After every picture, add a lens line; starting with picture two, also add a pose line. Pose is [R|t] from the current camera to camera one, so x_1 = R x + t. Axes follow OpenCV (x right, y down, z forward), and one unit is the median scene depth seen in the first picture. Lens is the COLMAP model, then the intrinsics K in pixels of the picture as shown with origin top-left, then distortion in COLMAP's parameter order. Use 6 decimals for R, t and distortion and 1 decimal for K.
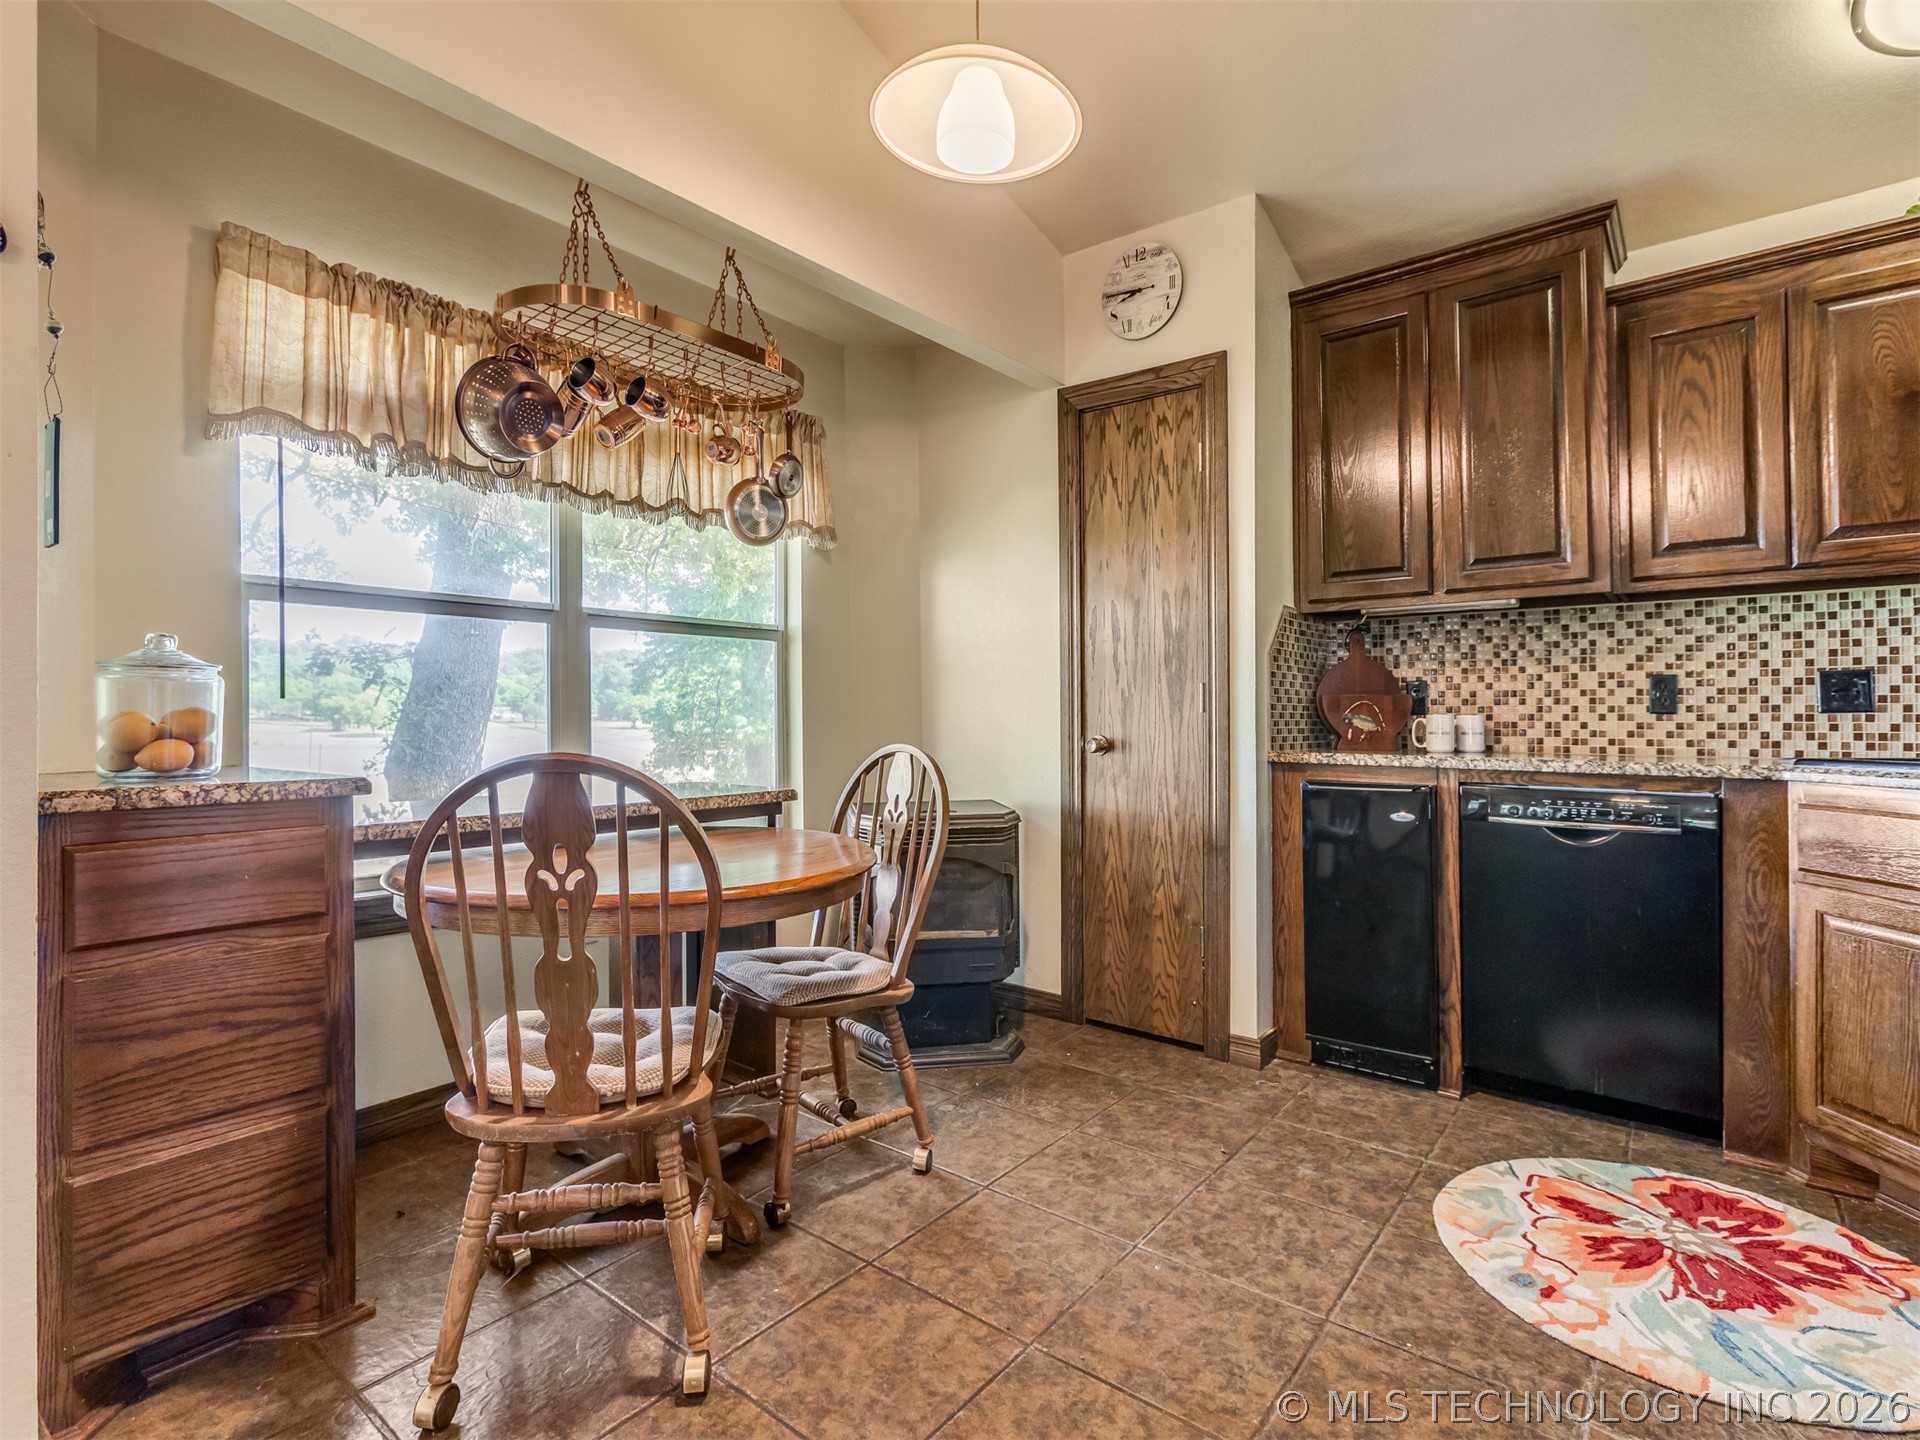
lens RADIAL K [[986.1, 0, 983.8], [0, 986.1, 701.1], [0, 0, 1]] dist [-0.035612, 0.024595]
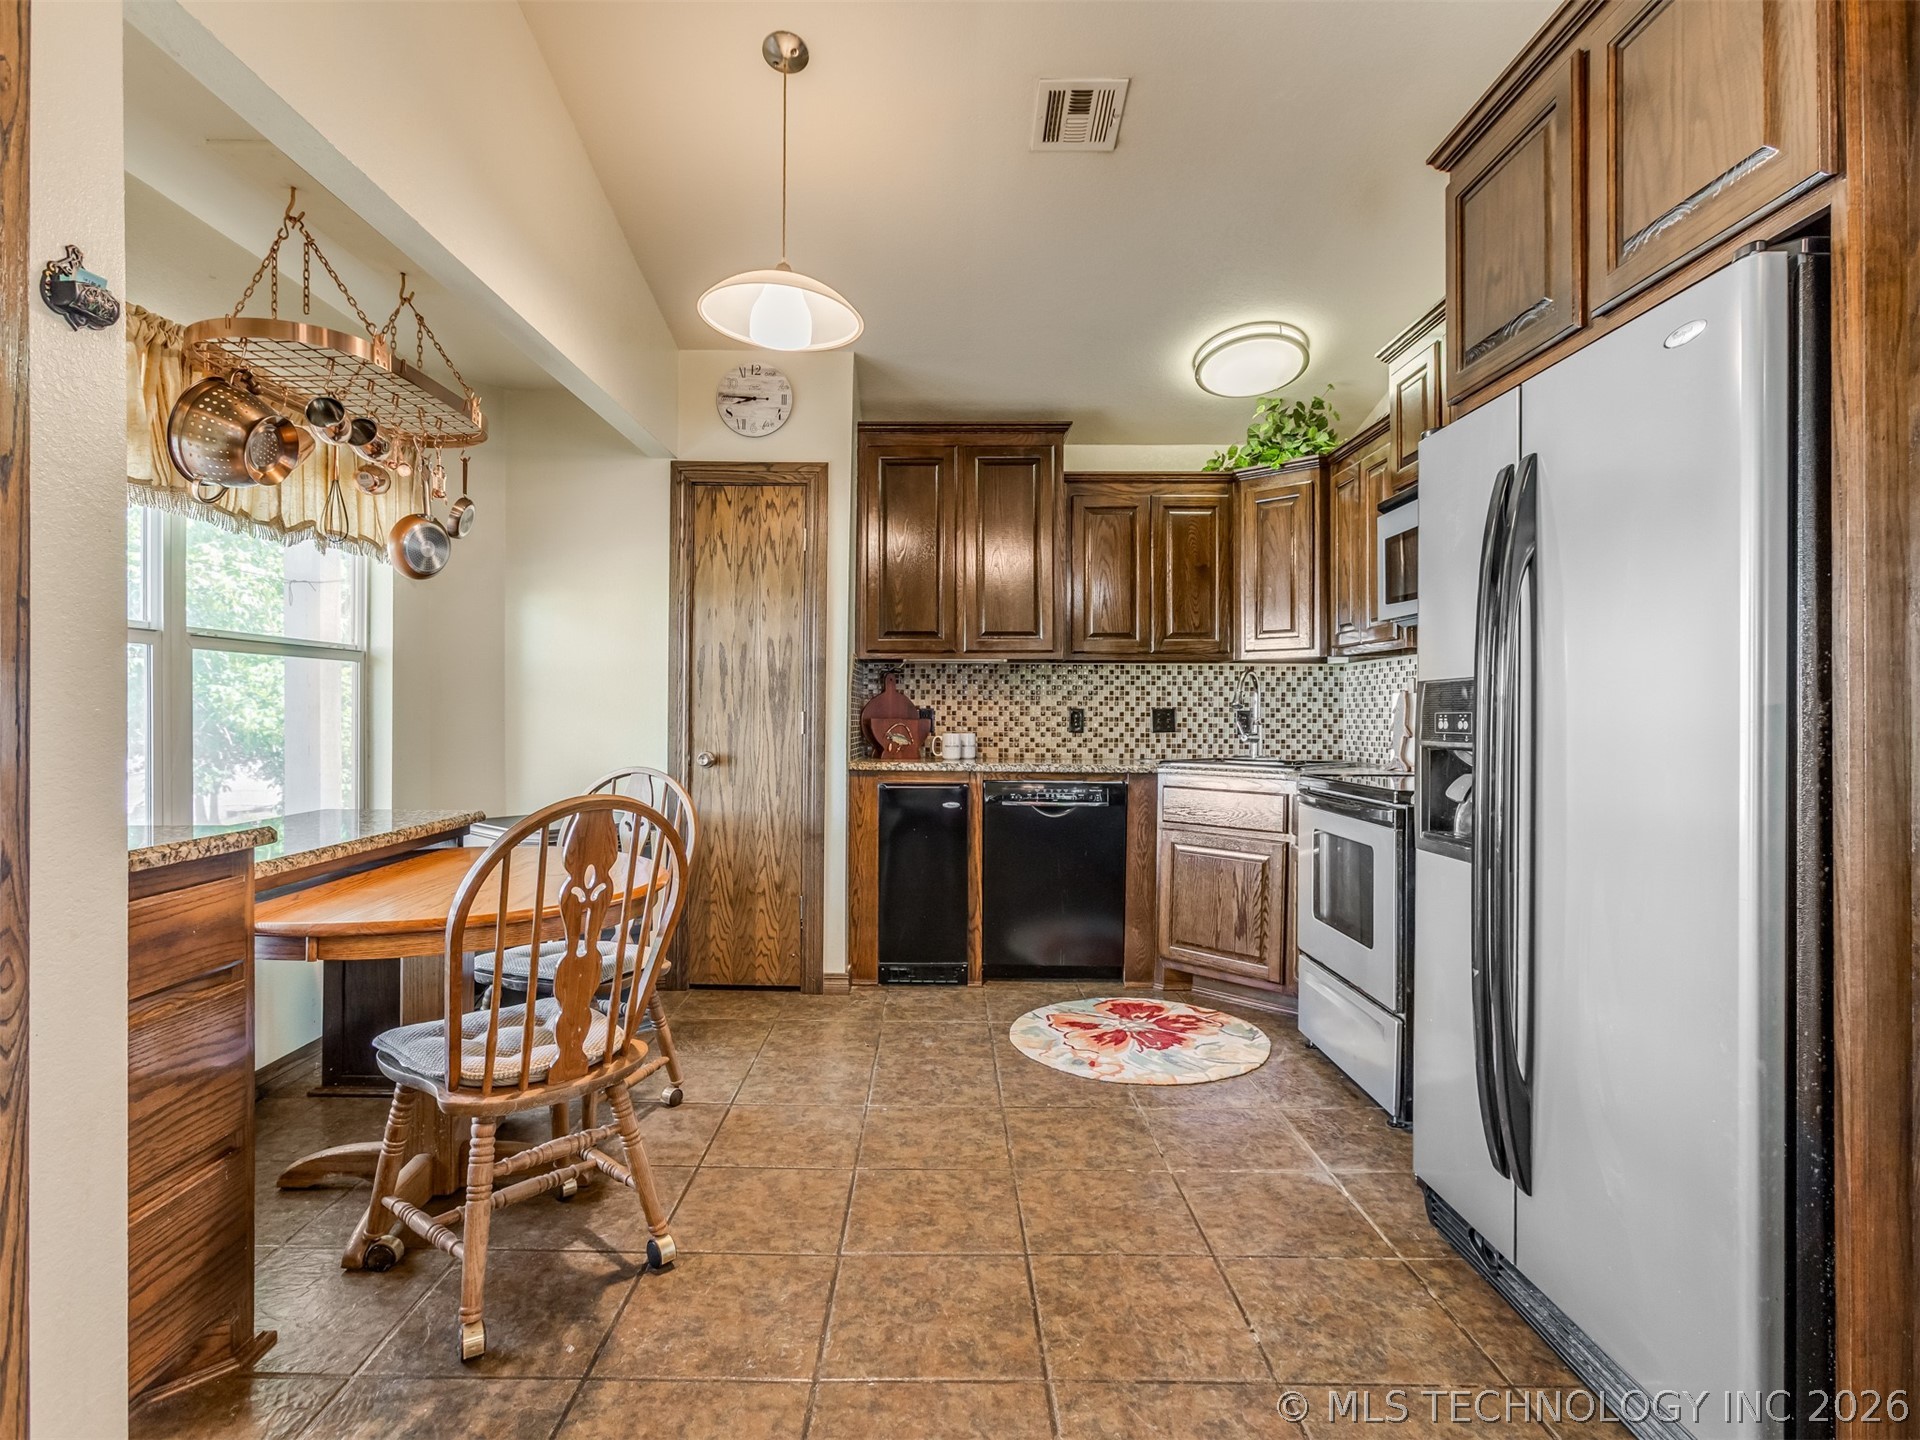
lens RADIAL K [[968.9, 0, 912.3], [0, 968.9, 714.3], [0, 0, 1]] dist [-0.036987, 0.033576]
pose [[0.812934, -0.003773, 0.582343, -0.473849], [-0.008765, 0.999786, 0.018713, -0.046042], [-0.582289, -0.020317, 0.812728, -0.157833]]
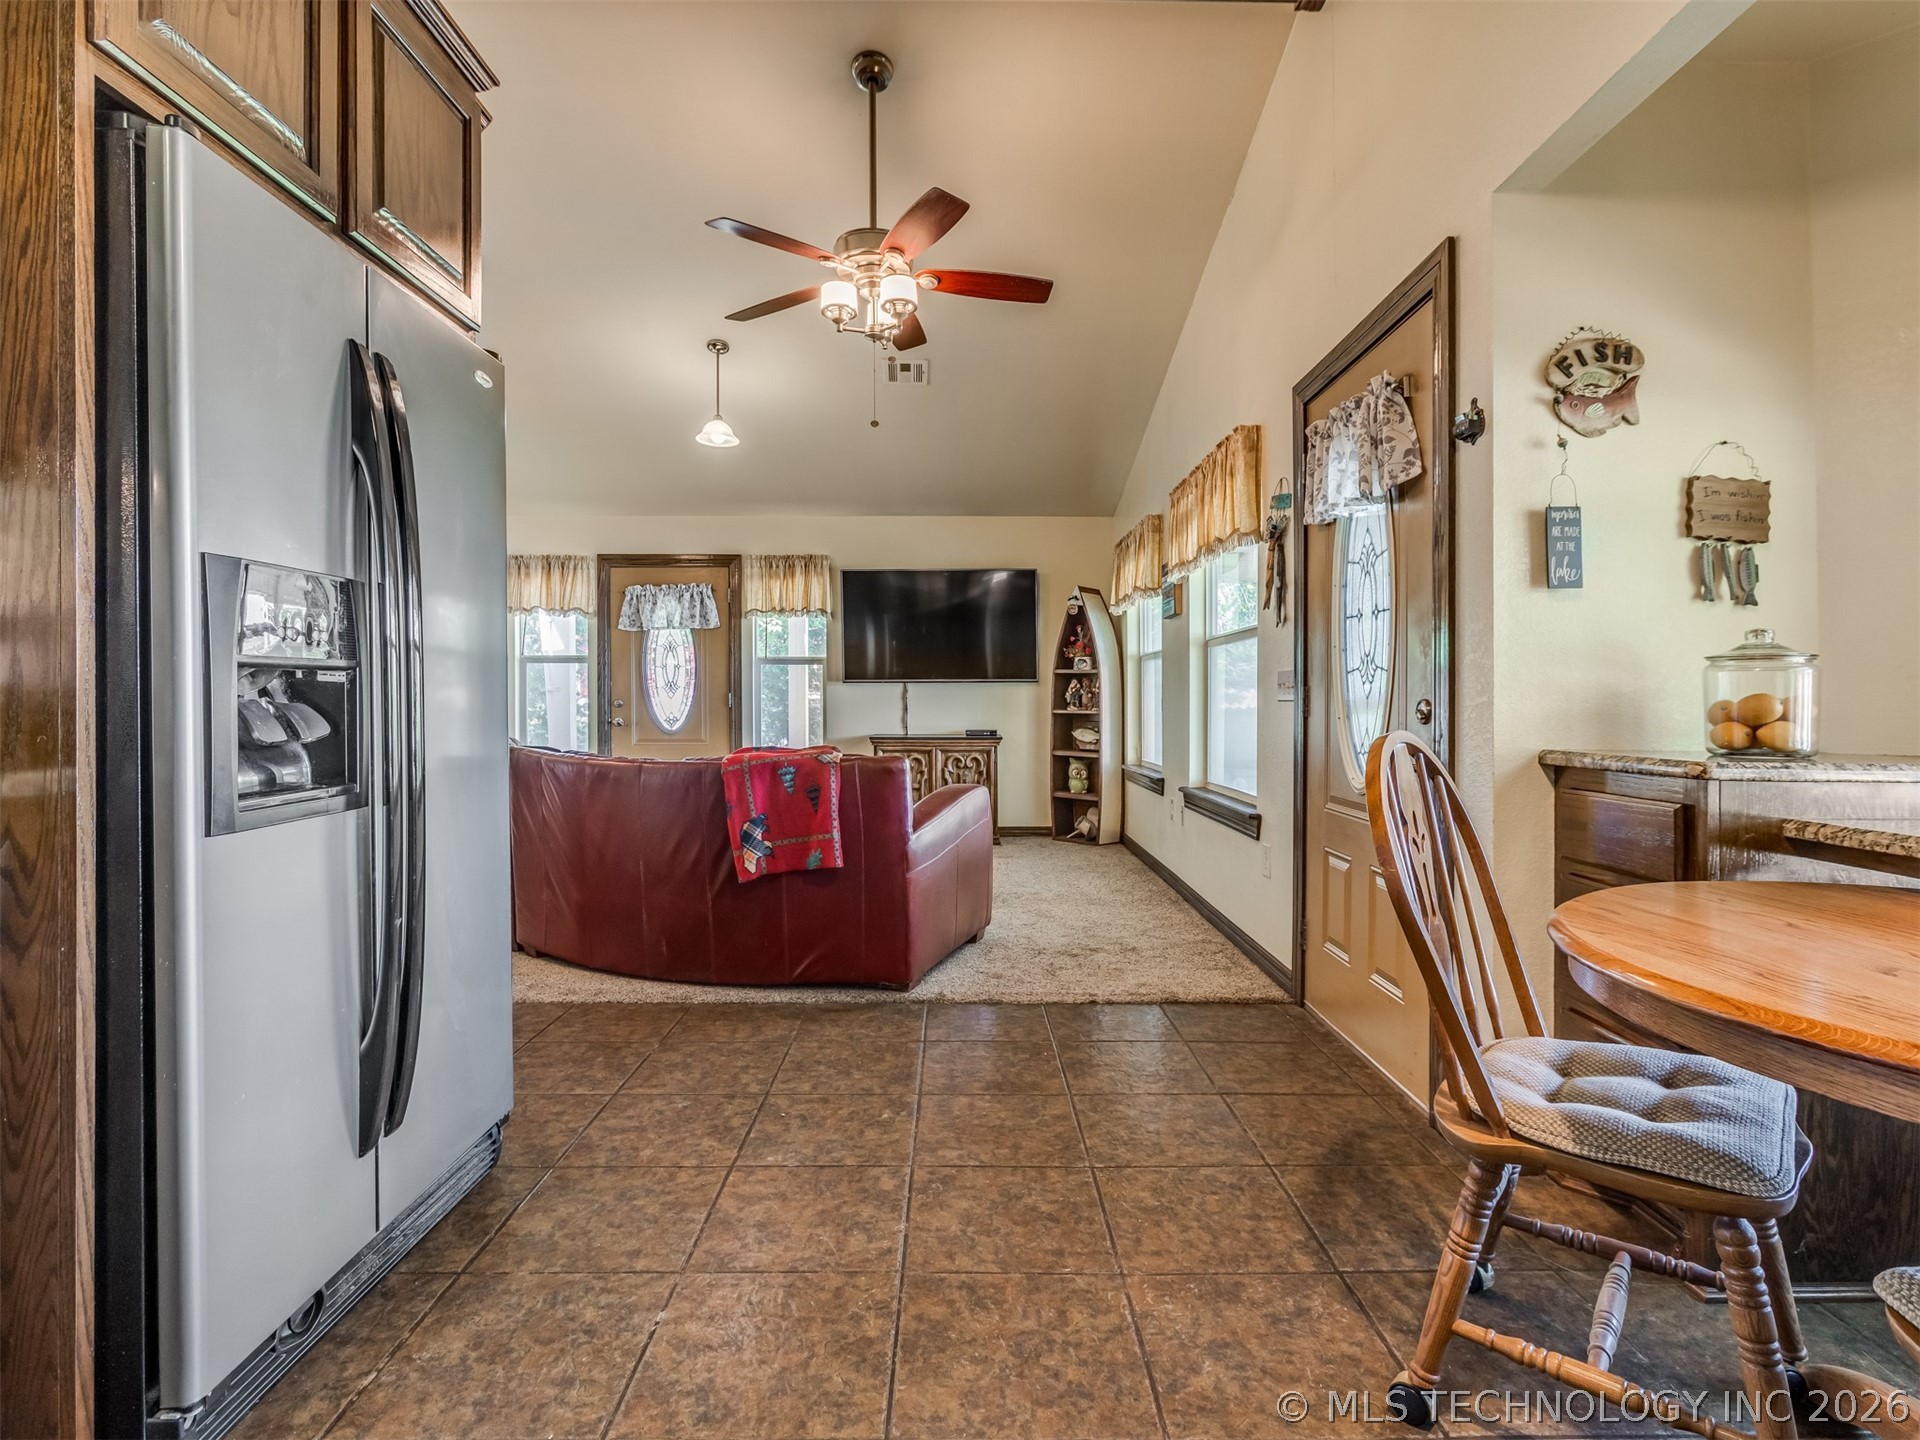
lens RADIAL K [[986.1, 0, 983.8], [0, 986.1, 701.1], [0, 0, 1]] dist [-0.035612, 0.024595]
pose [[-0.778581, -0.009251, -0.627476, 0.331123], [-0.001791, 0.999920, -0.012520, 0.015387], [0.627542, -0.008625, -0.778535, 0.838881]]
